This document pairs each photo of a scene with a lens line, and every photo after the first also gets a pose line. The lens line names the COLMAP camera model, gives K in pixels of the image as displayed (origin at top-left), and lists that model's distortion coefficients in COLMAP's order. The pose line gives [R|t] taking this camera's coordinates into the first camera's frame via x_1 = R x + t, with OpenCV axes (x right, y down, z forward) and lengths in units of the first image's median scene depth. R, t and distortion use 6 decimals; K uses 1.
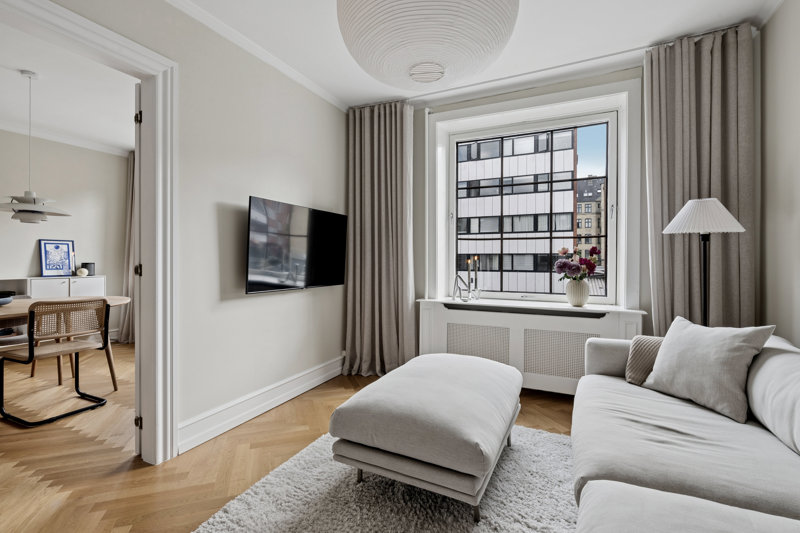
lens RADIAL K [[358.8, 0, 400.8], [0, 358.8, 261.3], [0, 0, 1]] dist [-0.008236, 0.001627]
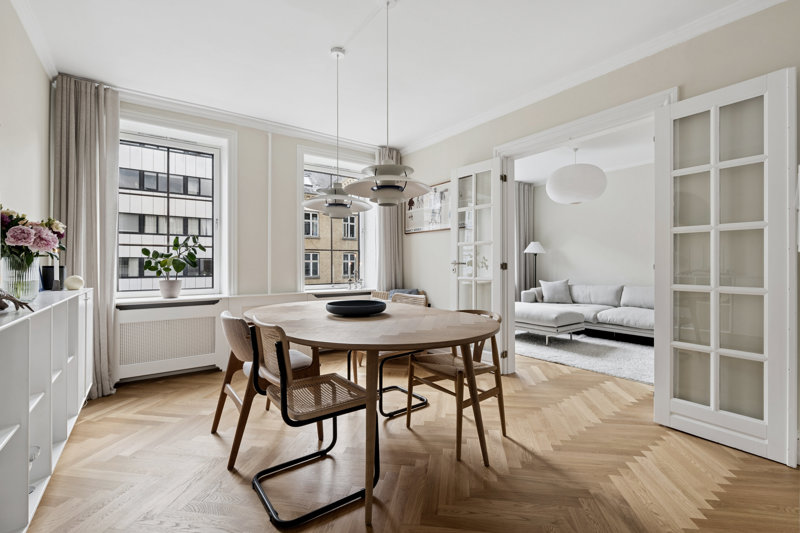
lens RADIAL K [[358.8, 0, 393.5], [0, 358.8, 267.0], [0, 0, 1]] dist [-0.008236, 0.001627]
pose [[0.473943, -0.008106, 0.880518, -1.211403], [0.006077, 0.999964, 0.005935, 0.007227], [-0.880535, 0.002538, 0.473975, 0.311200]]
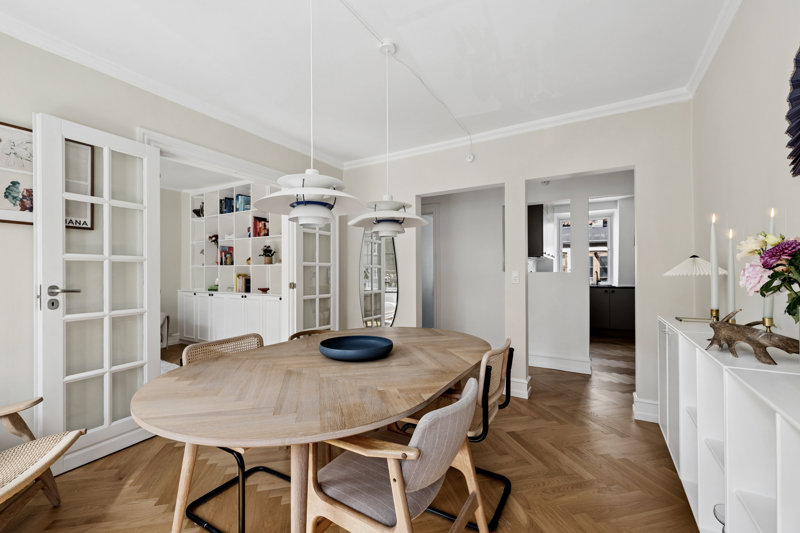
lens RADIAL K [[353.5, 0, 402.8], [0, 353.5, 271.8], [0, 0, 1]] dist [-0.000067, 0.000025]
pose [[-0.992394, 0.000375, 0.123104, -0.887224], [0.001023, 0.999986, 0.005203, -0.026552], [-0.123101, 0.005290, -0.992380, 1.065504]]
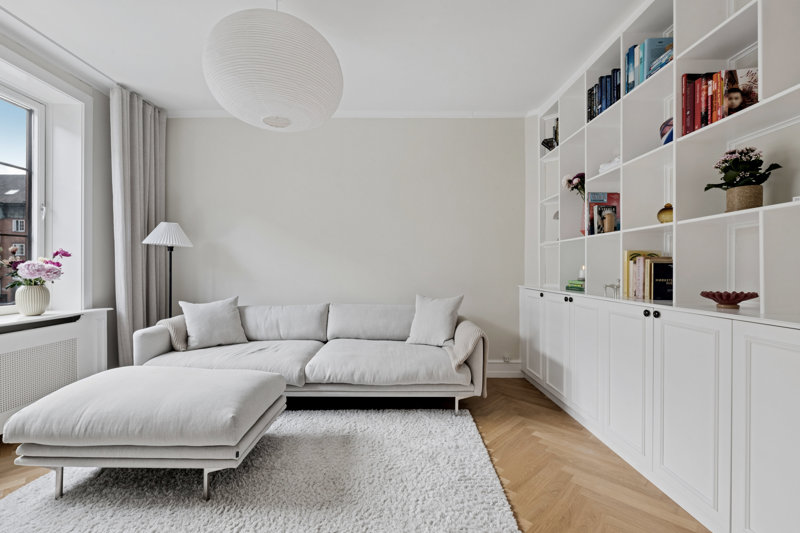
lens RADIAL K [[358.8, 0, 397.5], [0, 358.8, 268.9], [0, 0, 1]] dist [-0.008236, 0.001627]
pose [[-0.432471, -0.001875, 0.901646, -0.456973], [0.003289, 0.999988, 0.003657, 0.008461], [-0.901642, 0.004547, -0.432460, 0.397518]]
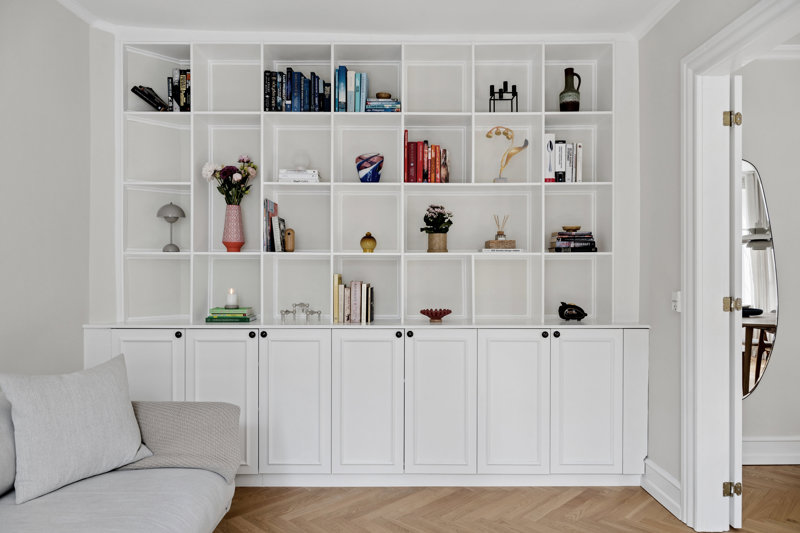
lens RADIAL K [[532.6, 0, 396.0], [0, 532.6, 272.4], [0, 0, 1]] dist [0.002641, -0.004147]
pose [[-0.896160, -0.001358, -0.443728, 0.105681], [-0.004290, 0.999975, 0.005604, -0.021495], [0.443710, 0.006925, -0.896144, 0.571659]]
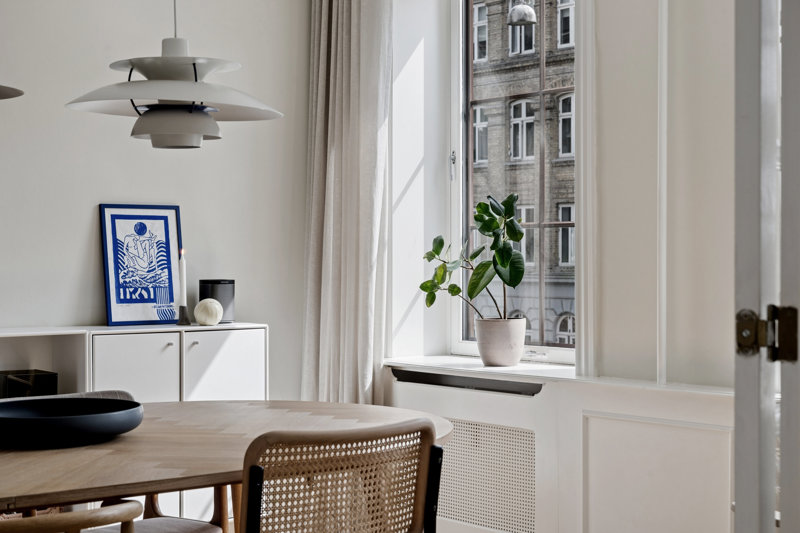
lens RADIAL K [[1324.0, 0, 401.1], [0, 1324.0, 269.5], [0, 0, 1]] dist [0.004124, 0.000000]
pose [[0.903305, -0.001137, -0.428998, -0.283850], [0.003321, 0.999985, 0.004343, -0.009049], [0.428987, -0.005348, 0.903295, 0.074285]]
